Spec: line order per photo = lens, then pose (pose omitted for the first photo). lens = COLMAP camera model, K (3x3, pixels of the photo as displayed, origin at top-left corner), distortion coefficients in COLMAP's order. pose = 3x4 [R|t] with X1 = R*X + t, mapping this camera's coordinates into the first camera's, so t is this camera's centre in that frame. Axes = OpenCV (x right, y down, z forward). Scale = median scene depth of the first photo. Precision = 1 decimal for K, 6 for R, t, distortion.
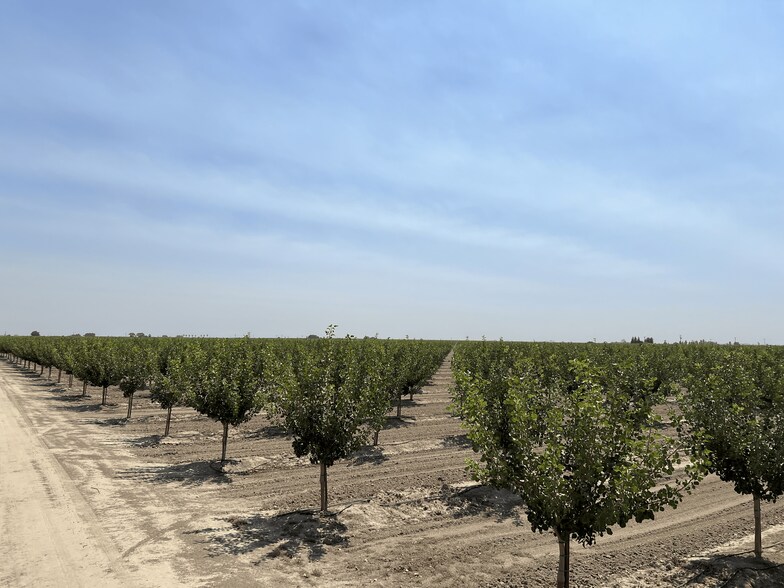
lens RADIAL K [[590.0, 0, 383.0], [0, 590.0, 295.0], [0, 0, 1]] dist [0.053309, -0.053078]
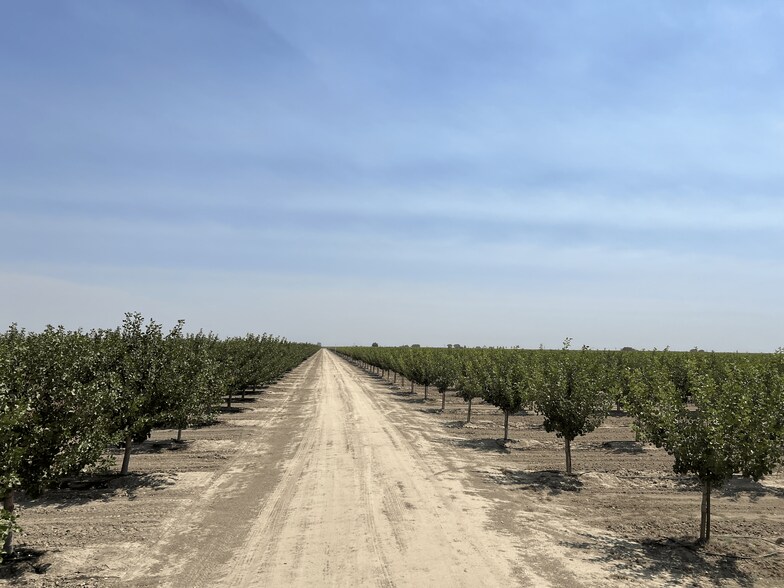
lens RADIAL K [[607.3, 0, 377.7], [0, 607.3, 293.7], [0, 0, 1]] dist [0.045115, -0.056148]
pose [[0.867952, -0.042812, -0.494800, 0.176732], [0.033266, 0.999052, -0.028087, -0.020448], [0.495533, 0.007918, 0.868553, -0.342598]]
